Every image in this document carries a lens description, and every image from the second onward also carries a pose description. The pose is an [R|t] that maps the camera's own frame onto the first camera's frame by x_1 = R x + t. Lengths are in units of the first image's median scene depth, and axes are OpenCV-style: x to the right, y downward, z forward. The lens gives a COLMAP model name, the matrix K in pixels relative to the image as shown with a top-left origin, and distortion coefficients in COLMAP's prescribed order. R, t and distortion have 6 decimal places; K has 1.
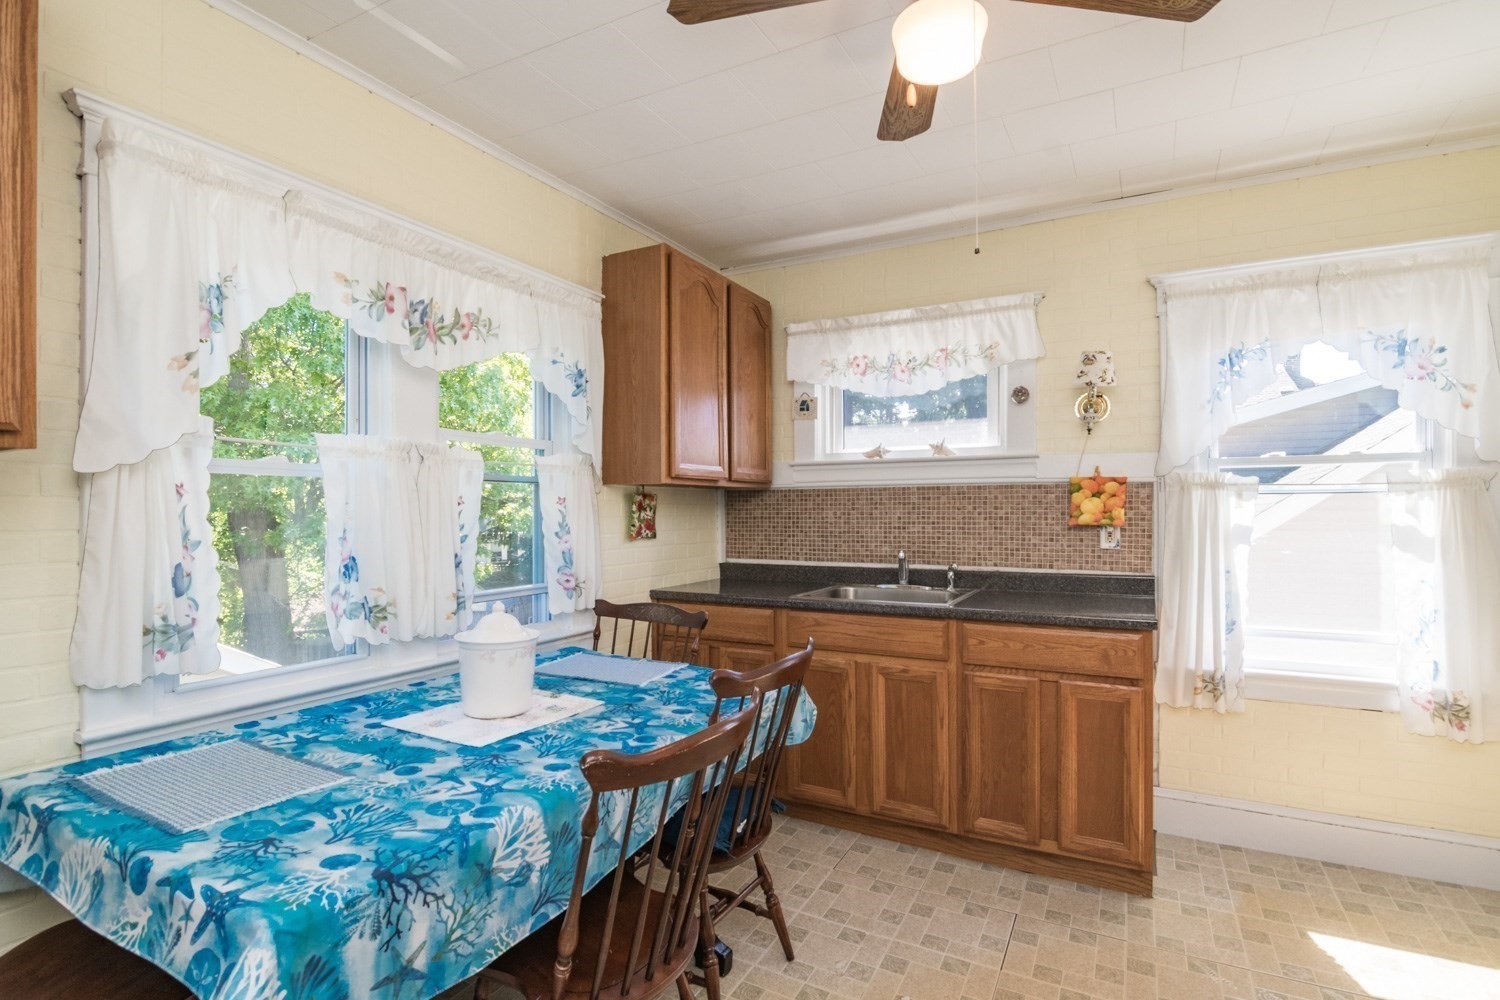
lens RADIAL K [[739.6, 0, 750.0], [0, 739.6, 500.0], [0, 0, 1]] dist [-0.000403, -0.000407]
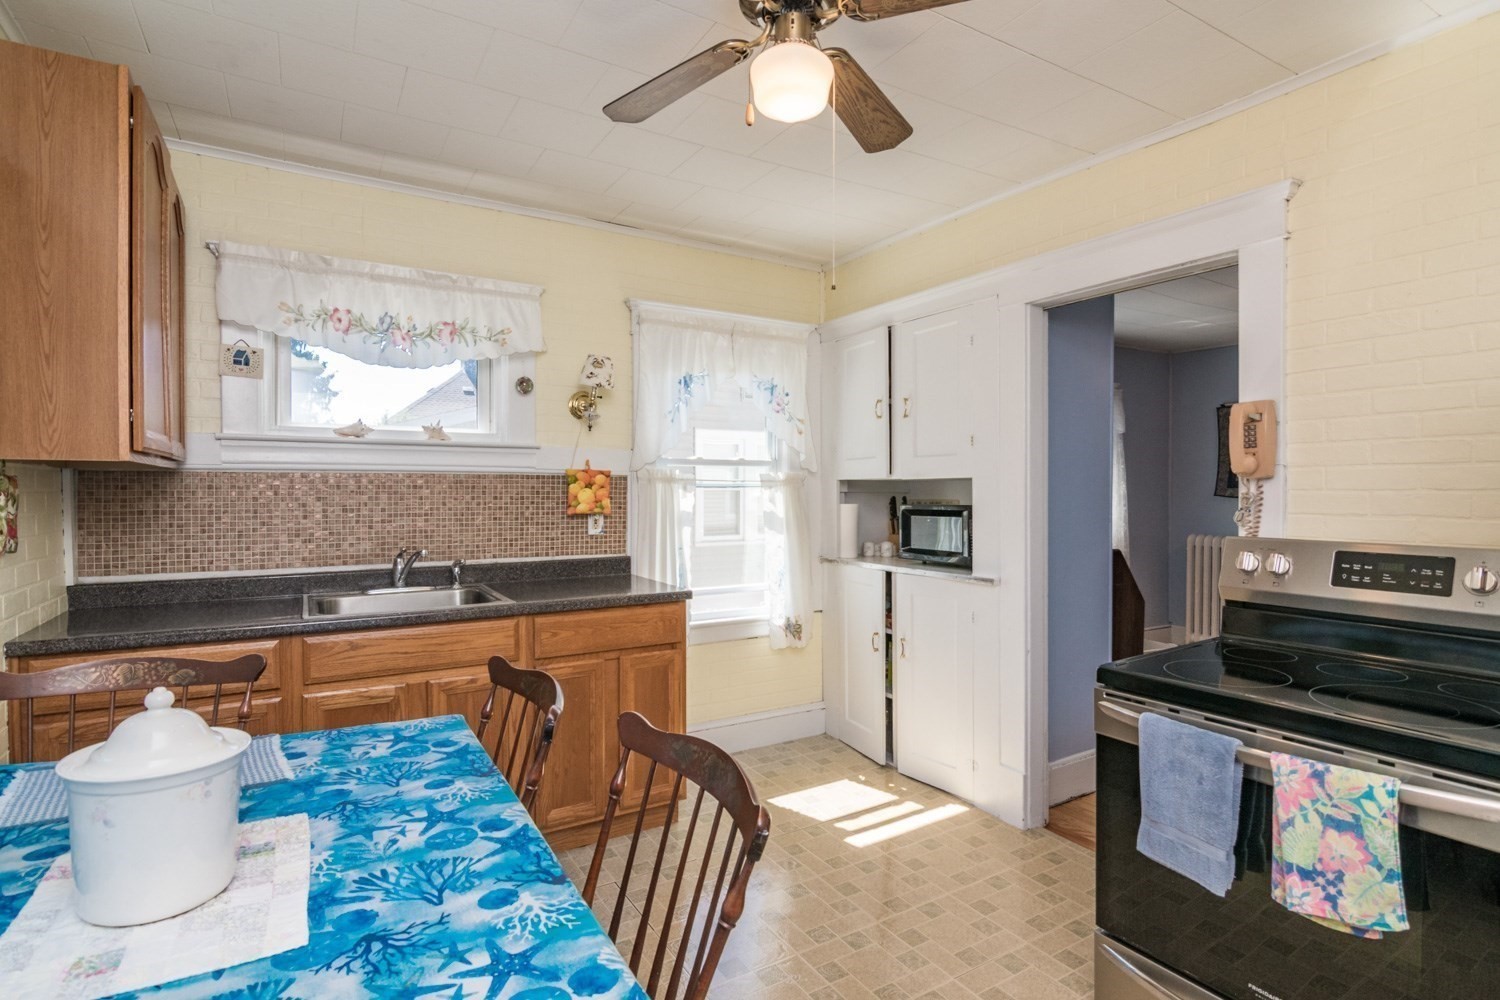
lens RADIAL K [[739.6, 0, 750.0], [0, 739.6, 500.0], [0, 0, 1]] dist [-0.000403, -0.000407]
pose [[0.517259, -0.005967, 0.855808, -0.352519], [-0.013474, 0.999795, 0.015116, -0.006289], [-0.855723, -0.019350, 0.517073, 0.230554]]
